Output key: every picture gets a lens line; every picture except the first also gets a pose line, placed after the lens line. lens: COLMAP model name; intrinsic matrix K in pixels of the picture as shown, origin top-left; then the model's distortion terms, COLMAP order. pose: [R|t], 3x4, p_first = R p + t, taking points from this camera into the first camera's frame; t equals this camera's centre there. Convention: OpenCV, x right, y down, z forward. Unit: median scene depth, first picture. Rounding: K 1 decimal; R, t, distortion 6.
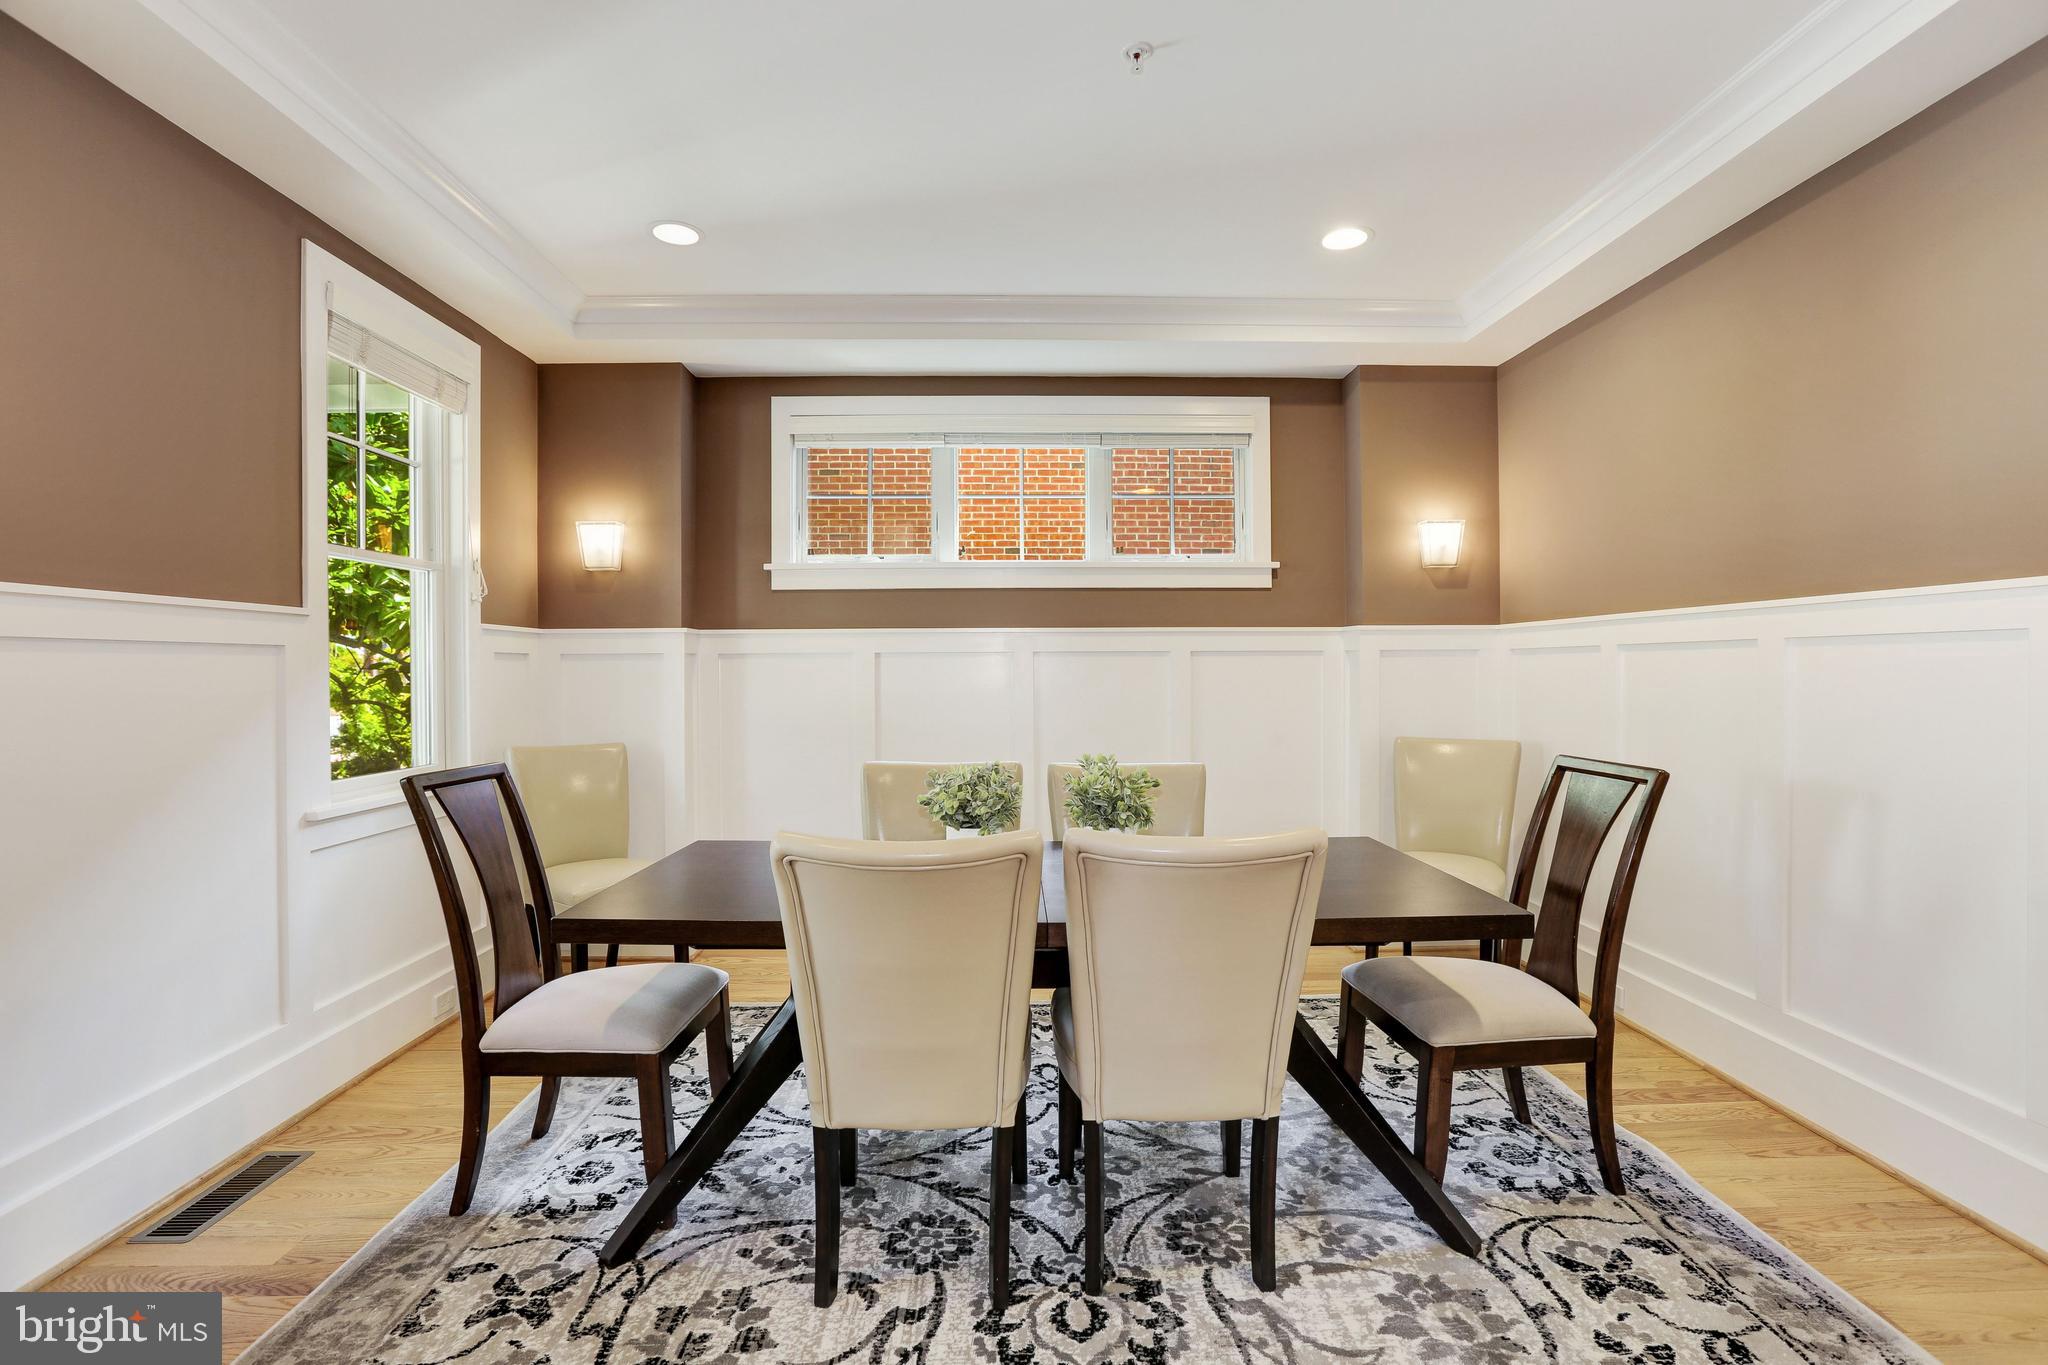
lens RADIAL K [[927.1, 0, 1018.8], [0, 927.1, 685.4], [0, 0, 1]] dist [-0.024162, 0.005477]
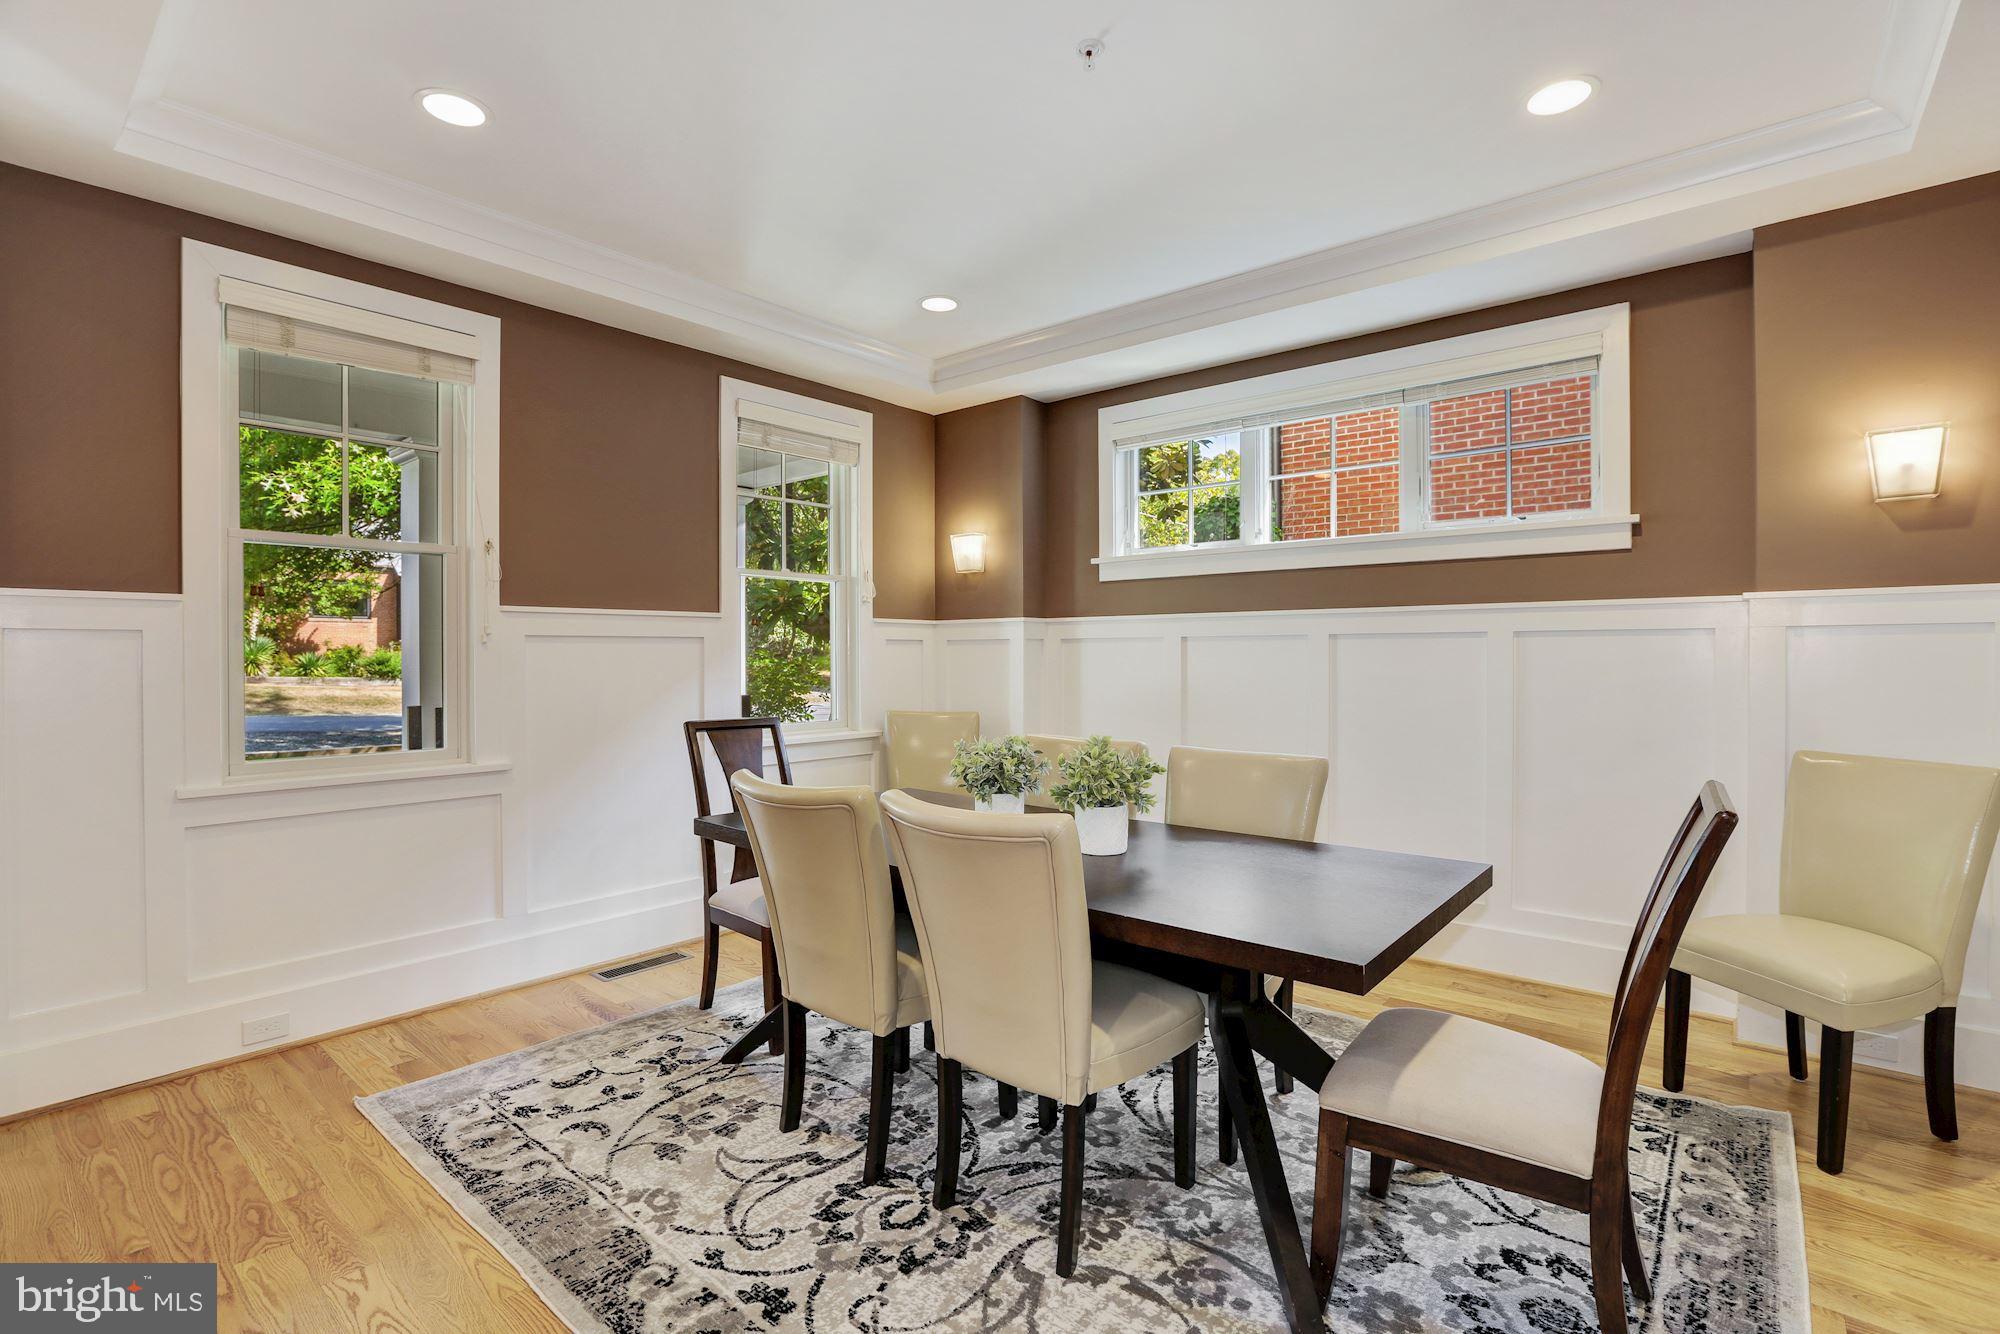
lens RADIAL K [[905.4, 0, 991.3], [0, 905.4, 667.0], [0, 0, 1]] dist [-0.024162, 0.005477]
pose [[0.752694, 0.013709, -0.658228, 0.717573], [-0.015593, 0.999874, 0.002993, -0.001534], [0.658186, 0.008011, 0.752813, 0.180248]]
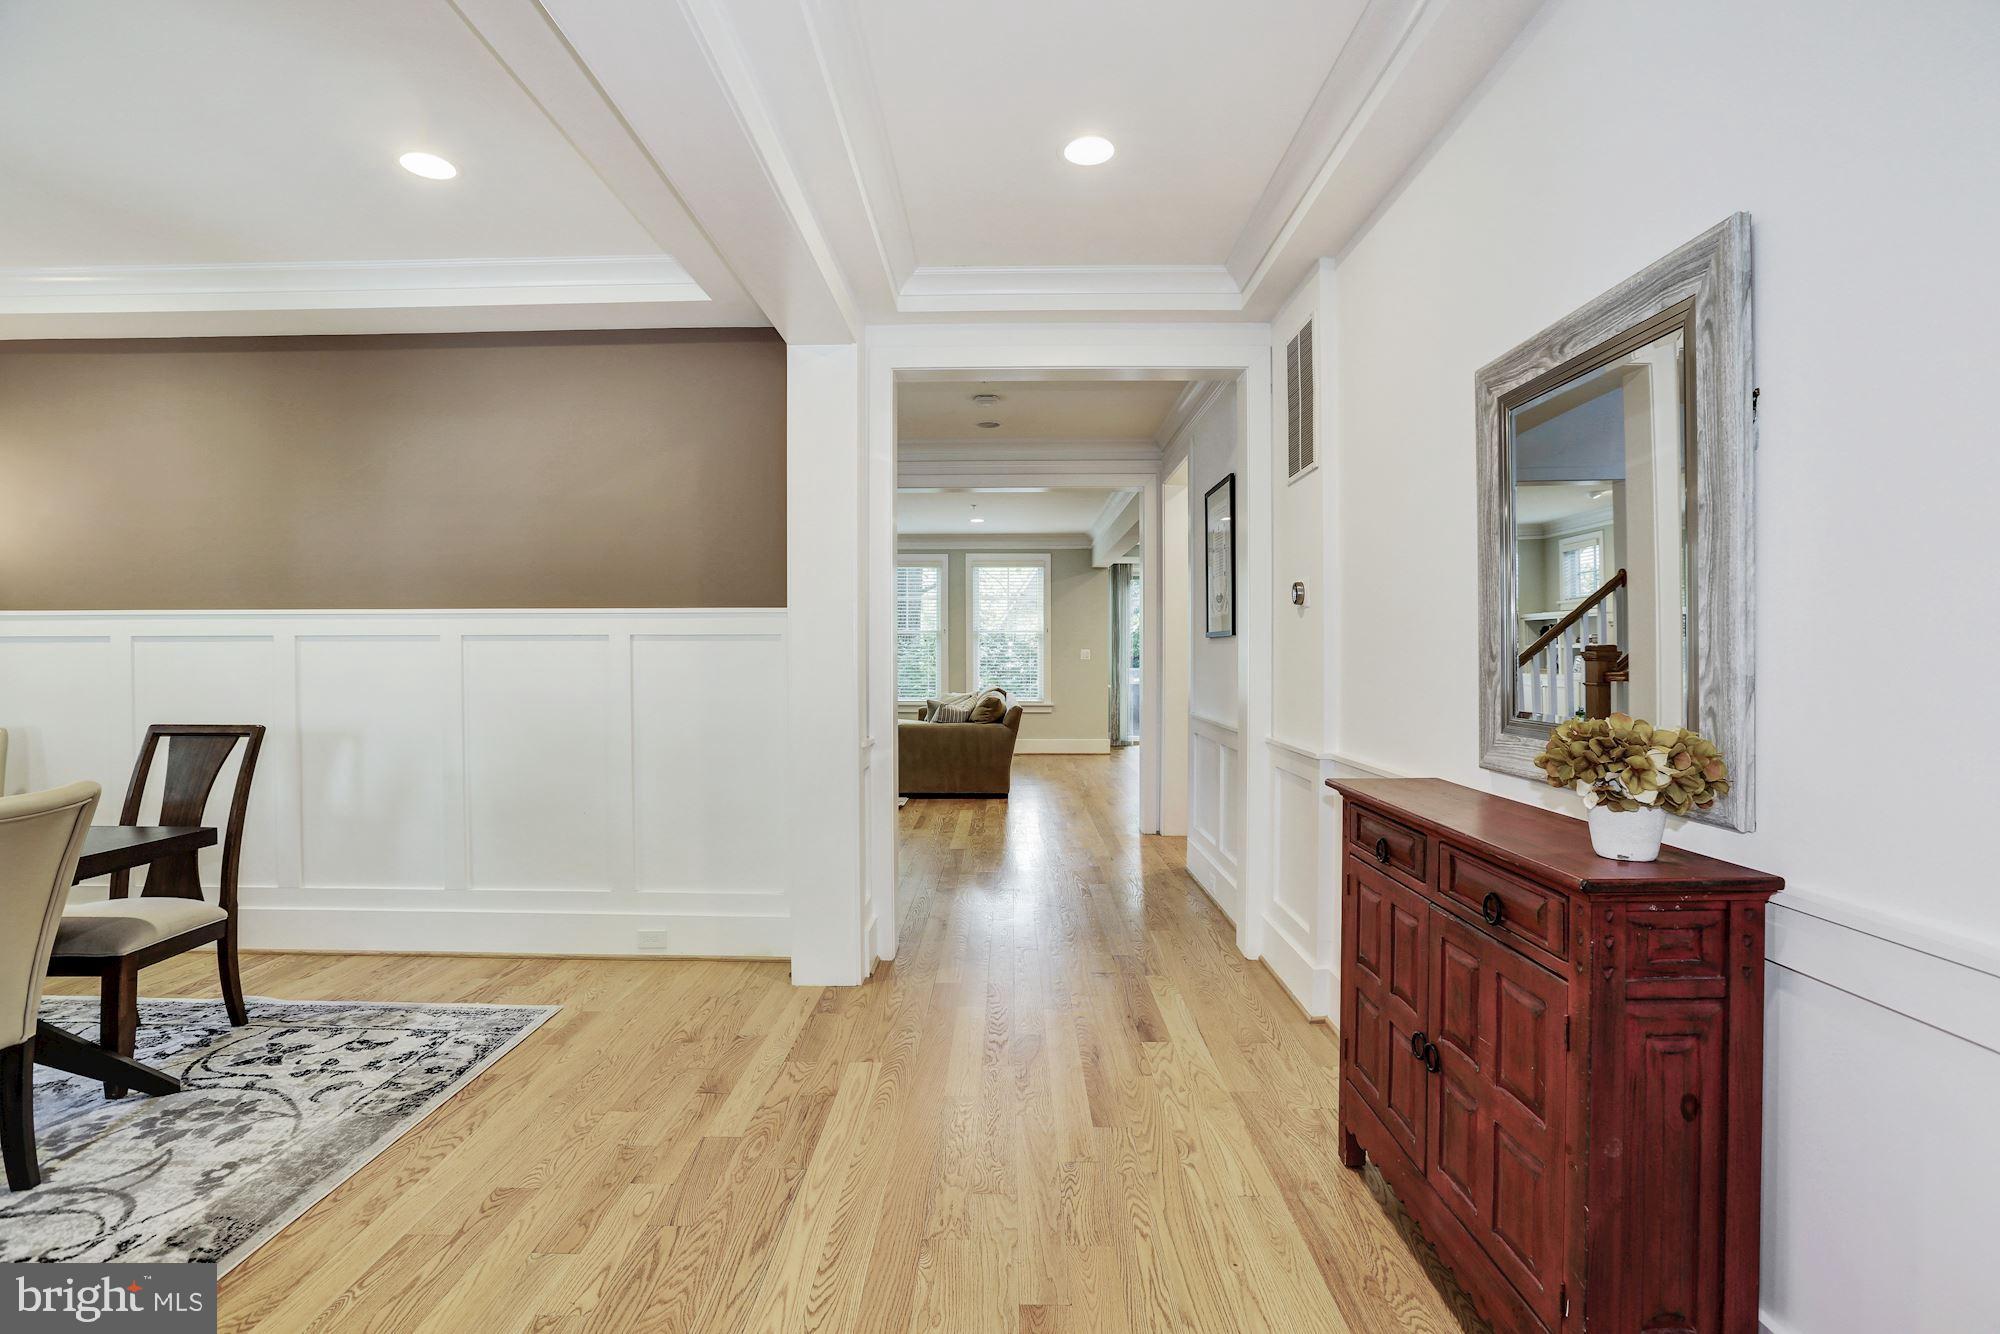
lens RADIAL K [[905.4, 0, 994.1], [0, 905.4, 669.2], [0, 0, 1]] dist [-0.024162, 0.005477]
pose [[0.037955, -0.004794, 0.999268, -0.676764], [0.017537, 0.999838, 0.004130, 0.018194], [-0.999126, 0.017368, 0.038033, -0.227755]]
